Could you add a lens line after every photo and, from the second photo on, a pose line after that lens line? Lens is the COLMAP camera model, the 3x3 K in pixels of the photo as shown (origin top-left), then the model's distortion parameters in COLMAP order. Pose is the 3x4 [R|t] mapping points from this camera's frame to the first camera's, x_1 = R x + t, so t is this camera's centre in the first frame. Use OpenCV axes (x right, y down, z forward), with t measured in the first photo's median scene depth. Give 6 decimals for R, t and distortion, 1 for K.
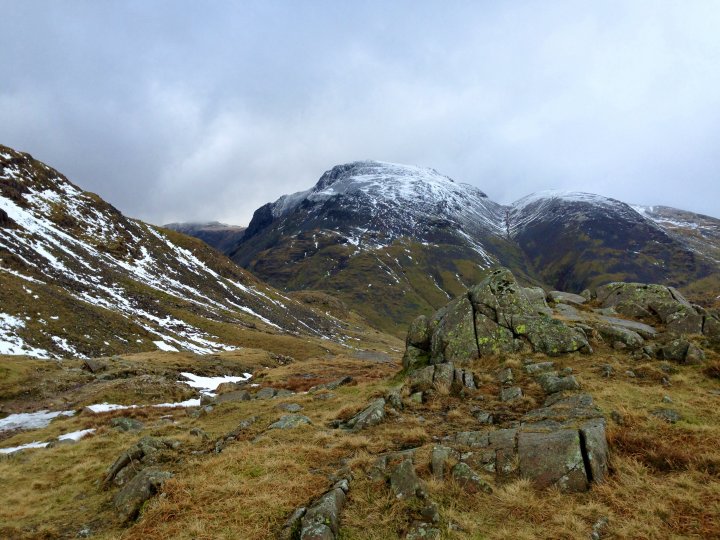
lens RADIAL K [[586.1, 0, 359.4], [0, 586.1, 286.8], [0, 0, 1]] dist [0.054188, -0.150116]
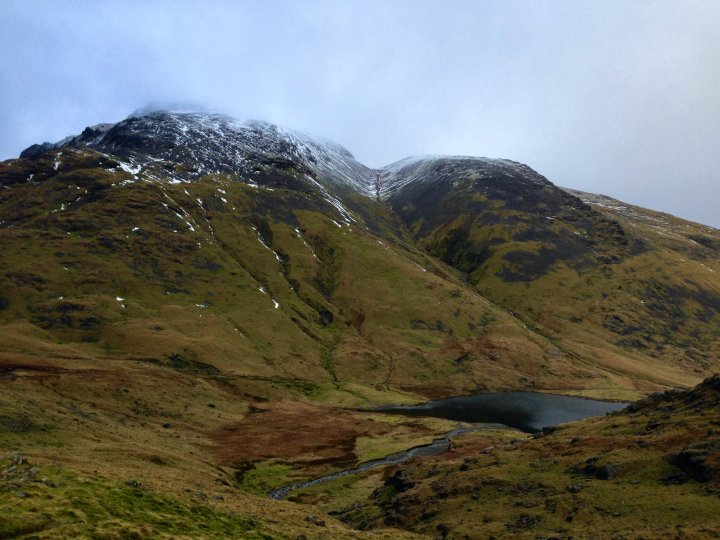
lens RADIAL K [[586.1, 0, 359.4], [0, 586.1, 286.8], [0, 0, 1]] dist [0.054188, -0.150116]
pose [[0.975946, 0.035595, 0.215088, 0.088617], [-0.029846, 0.999107, -0.029920, 0.051823], [-0.215961, 0.022781, 0.976136, 0.337364]]
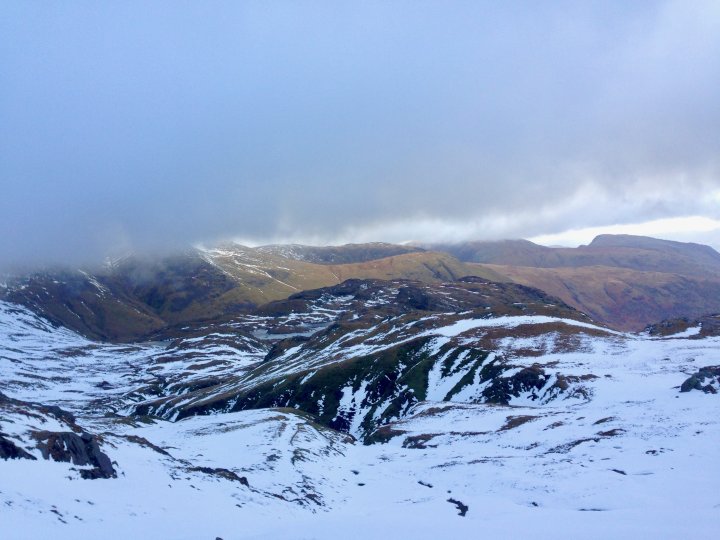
lens RADIAL K [[586.1, 0, 359.4], [0, 586.1, 286.8], [0, 0, 1]] dist [0.054188, -0.150116]
pose [[0.790581, -0.082362, 0.606794, -0.177103], [0.072977, 0.996524, 0.040181, -0.062539], [-0.607994, 0.012516, 0.793843, -0.614932]]
